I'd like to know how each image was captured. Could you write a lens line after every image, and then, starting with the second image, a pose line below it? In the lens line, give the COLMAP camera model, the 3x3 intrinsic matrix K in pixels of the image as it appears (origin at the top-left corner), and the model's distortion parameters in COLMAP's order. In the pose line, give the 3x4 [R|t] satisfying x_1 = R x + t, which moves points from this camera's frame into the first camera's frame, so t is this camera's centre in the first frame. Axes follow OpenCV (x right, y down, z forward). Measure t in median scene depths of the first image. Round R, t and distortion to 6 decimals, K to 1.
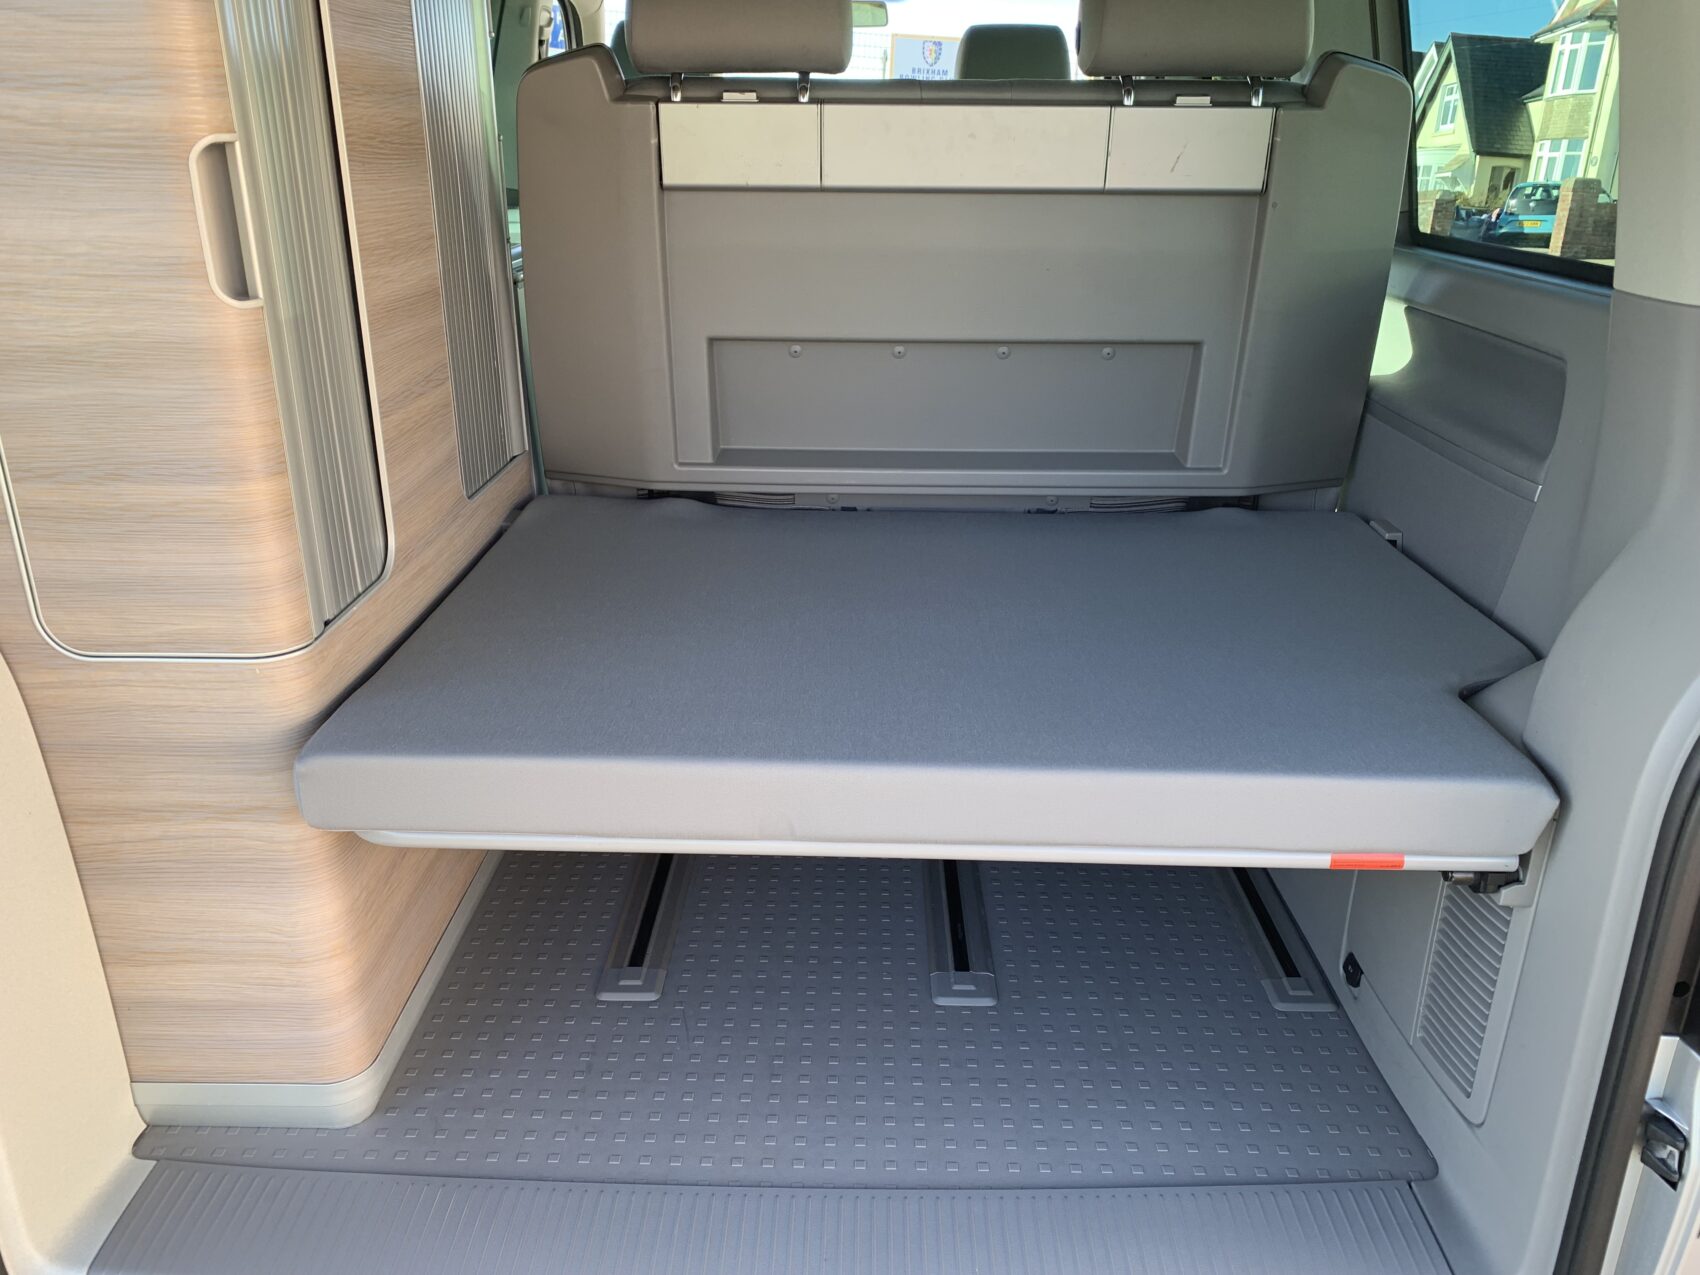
lens RADIAL K [[1286.7, 0, 862.4], [0, 1286.7, 632.0], [0, 0, 1]] dist [-0.014363, -0.025275]
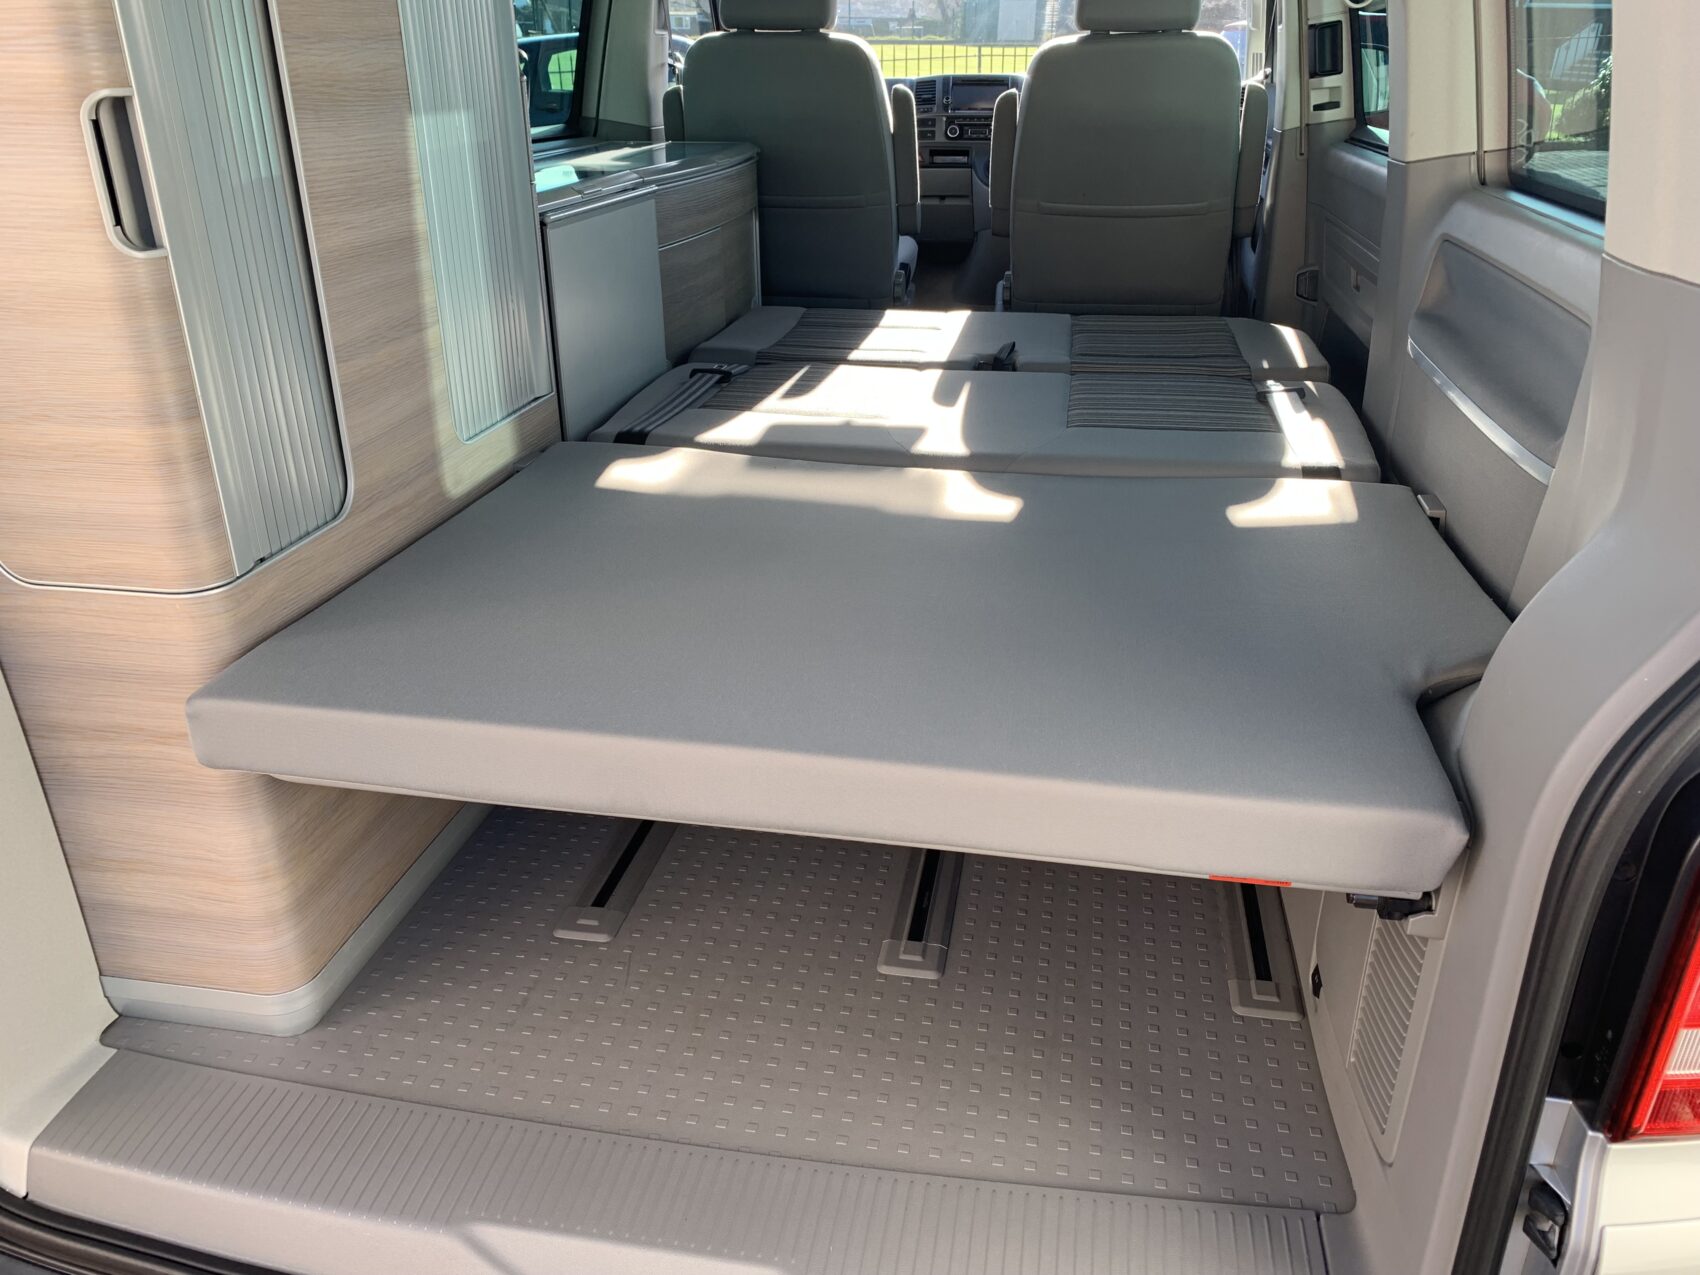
lens RADIAL K [[1286.7, 0, 838.4], [0, 1286.7, 636.8], [0, 0, 1]] dist [-0.014363, -0.025275]
pose [[0.986419, 0.055762, -0.154492, 0.208418], [-0.047728, 0.997332, 0.055235, -0.025685], [0.157159, -0.047111, 0.986449, 0.043742]]
